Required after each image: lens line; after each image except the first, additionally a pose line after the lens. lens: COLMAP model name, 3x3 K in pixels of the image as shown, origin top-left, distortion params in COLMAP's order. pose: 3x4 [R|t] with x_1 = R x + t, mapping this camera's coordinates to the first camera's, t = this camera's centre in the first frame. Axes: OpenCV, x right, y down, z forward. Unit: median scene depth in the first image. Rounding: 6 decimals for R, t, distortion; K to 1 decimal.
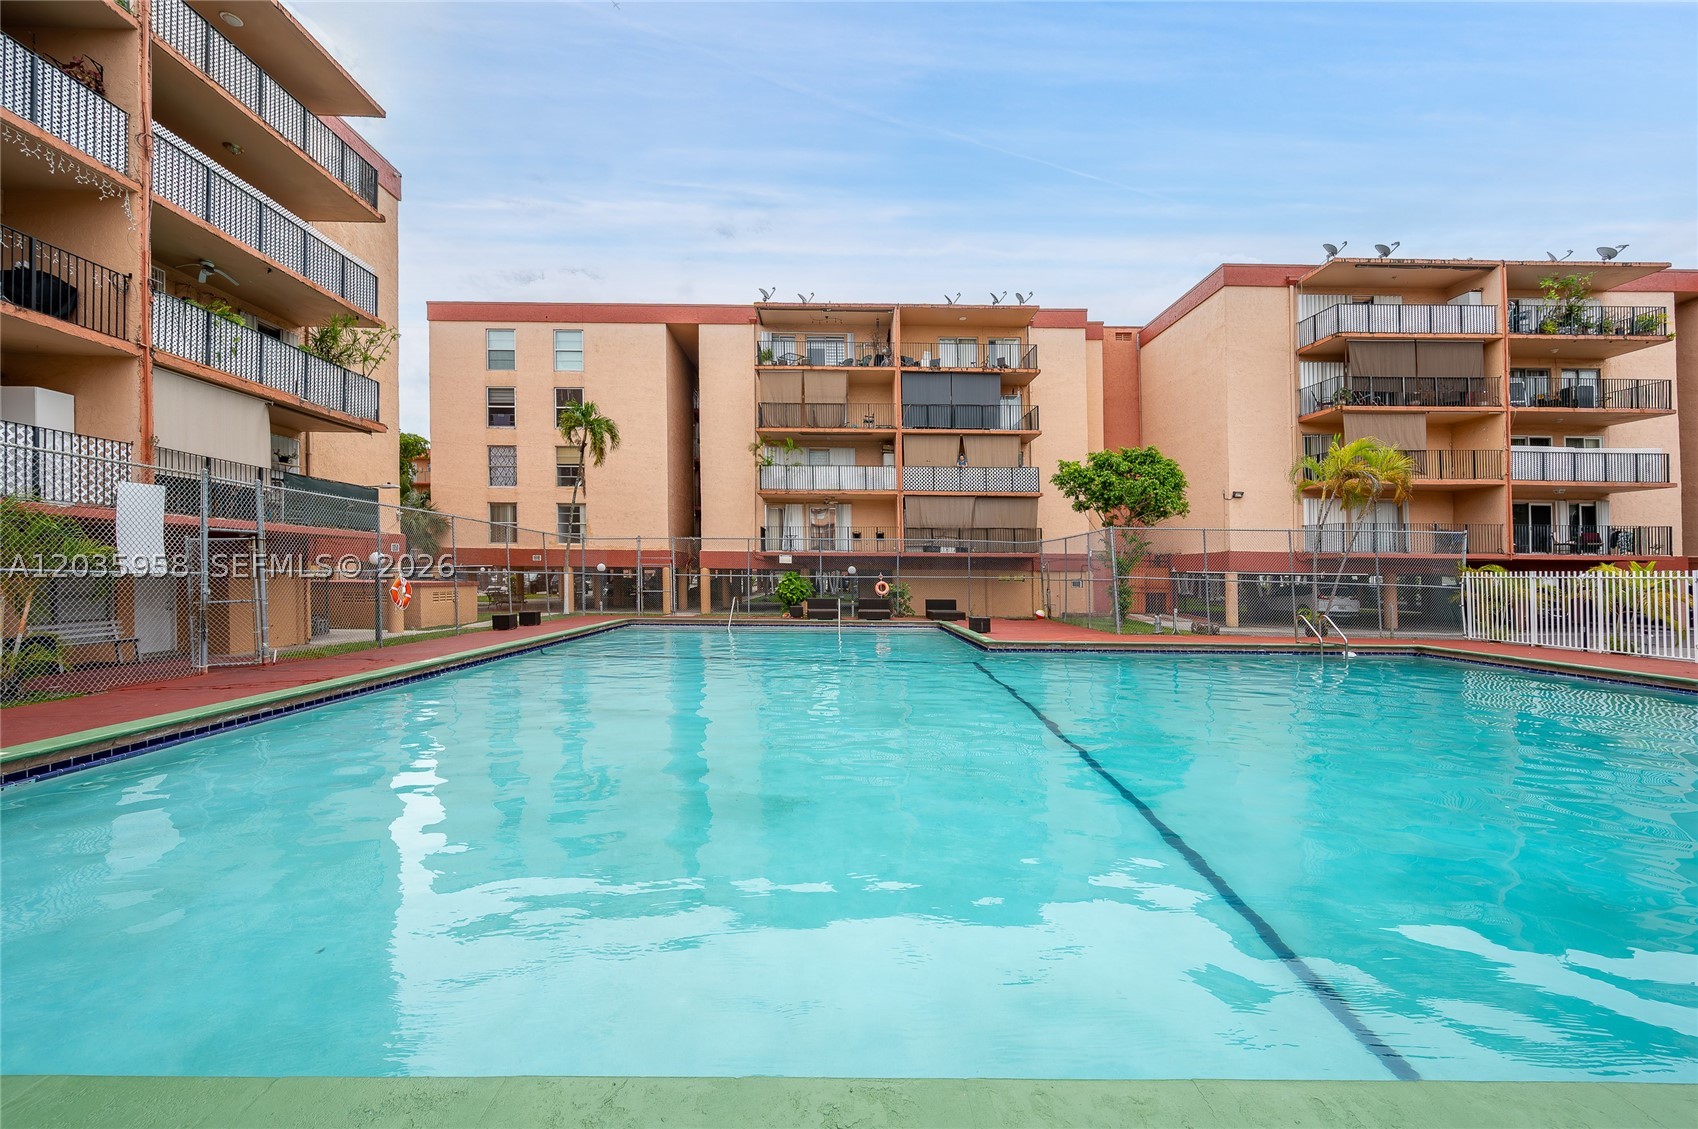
lens RADIAL K [[657.1, 0, 843.2], [0, 657.1, 542.5], [0, 0, 1]] dist [-0.001065, 0.000048]
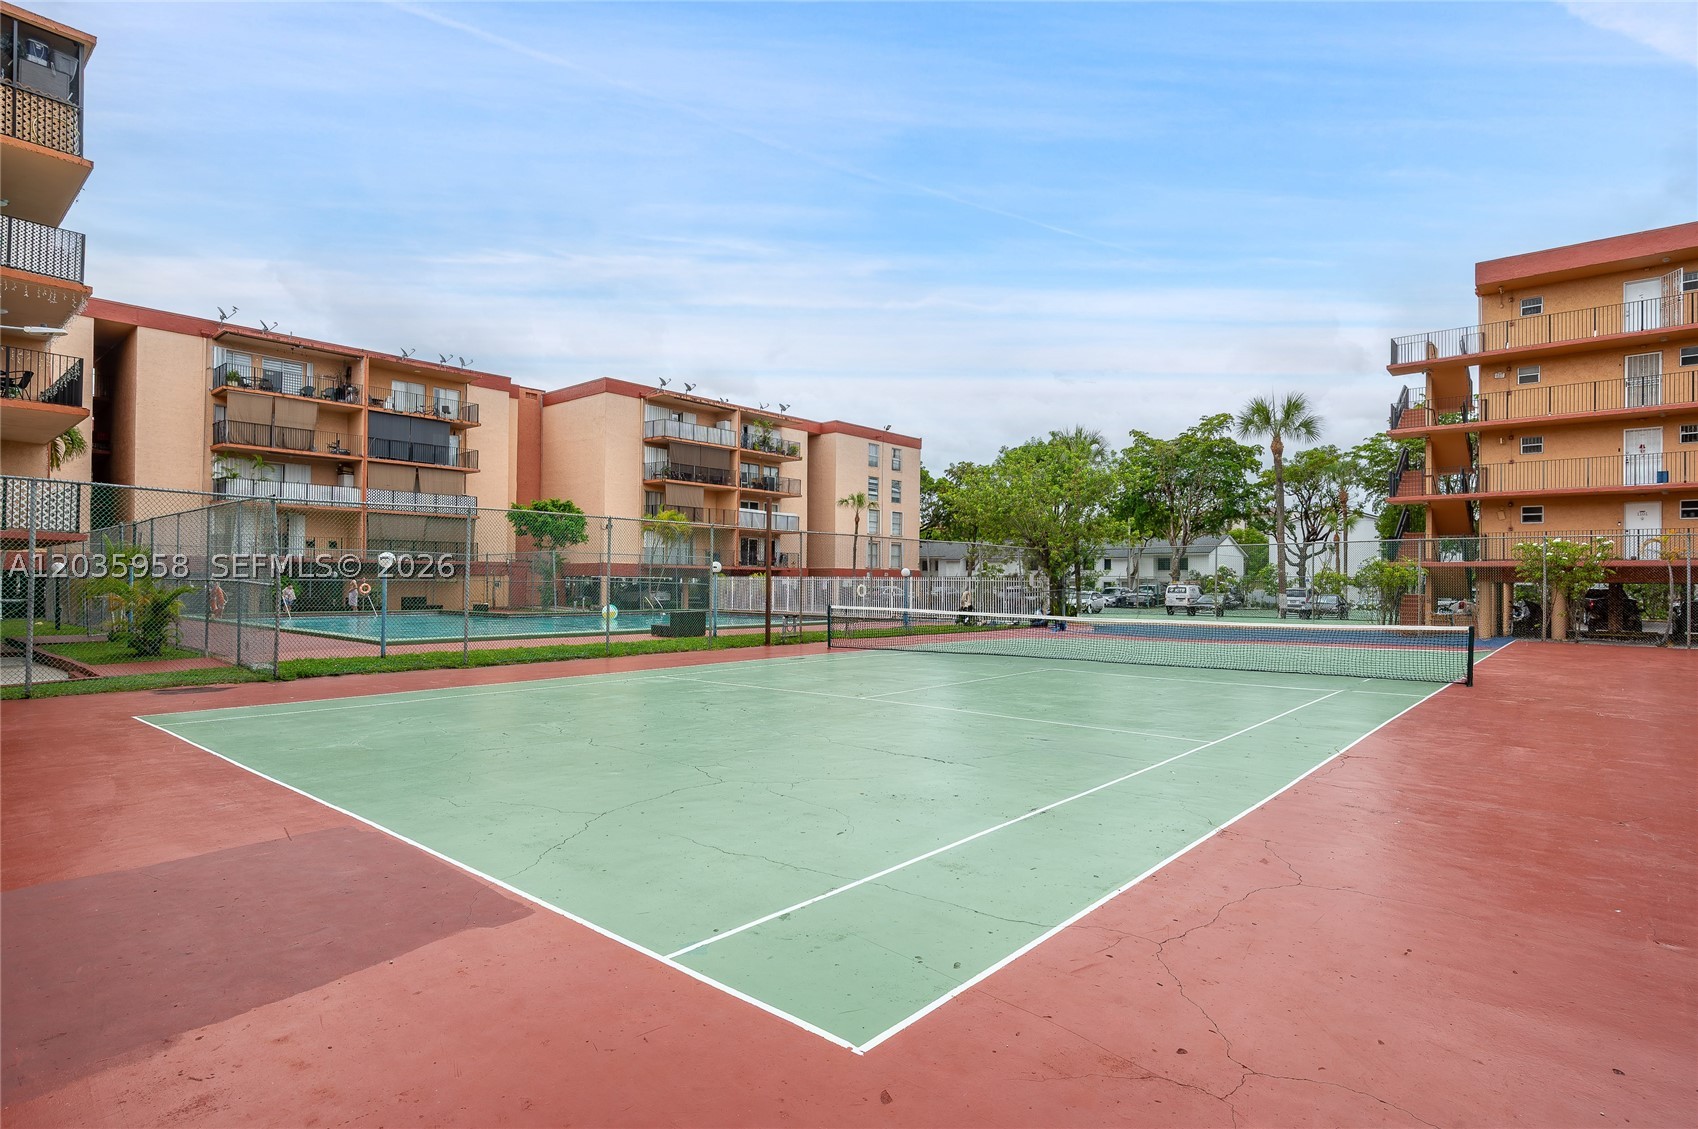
lens RADIAL K [[877.1, 0, 849.0], [0, 877.1, 564.5], [0, 0, 1]] dist [-0.000903, -0.000266]
pose [[0.663647, 0.011311, 0.747961, -0.587844], [-0.032818, 0.999363, 0.014005, -0.031506], [-0.747326, -0.033841, 0.663595, -0.824403]]
